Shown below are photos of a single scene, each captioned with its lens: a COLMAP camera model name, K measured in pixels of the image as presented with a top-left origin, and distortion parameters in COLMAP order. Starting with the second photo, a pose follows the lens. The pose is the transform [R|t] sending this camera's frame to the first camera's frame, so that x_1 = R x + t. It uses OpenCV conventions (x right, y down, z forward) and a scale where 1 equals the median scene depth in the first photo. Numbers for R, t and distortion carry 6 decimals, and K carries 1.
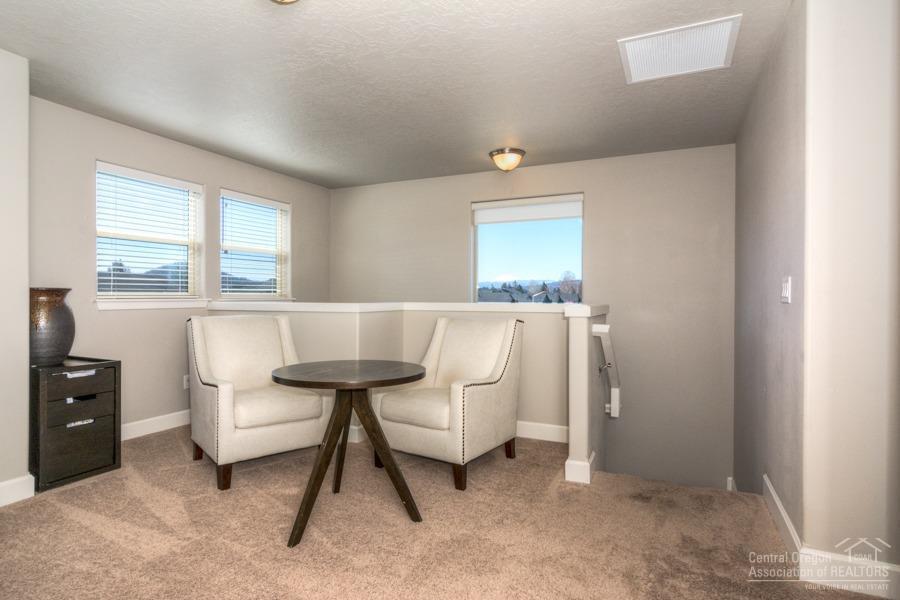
lens RADIAL K [[476.6, 0, 456.8], [0, 476.6, 298.7], [0, 0, 1]] dist [0.005052, -0.003858]
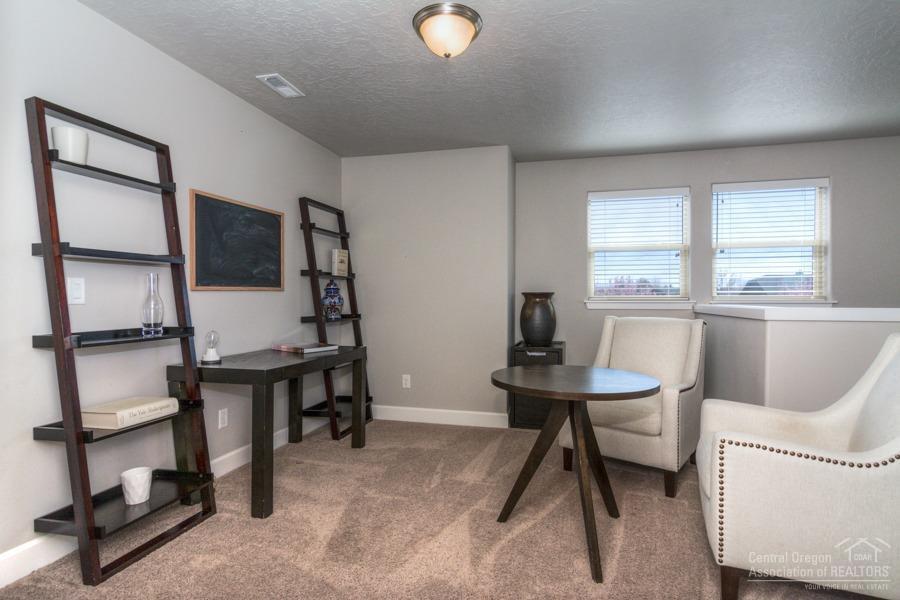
lens RADIAL K [[476.6, 0, 453.3], [0, 476.6, 300.2], [0, 0, 1]] dist [0.005052, -0.003858]
pose [[0.182542, 0.003106, -0.983193, 0.338238], [-0.005078, 0.999985, 0.002217, -0.001107], [0.983185, 0.004588, 0.182555, 0.314774]]
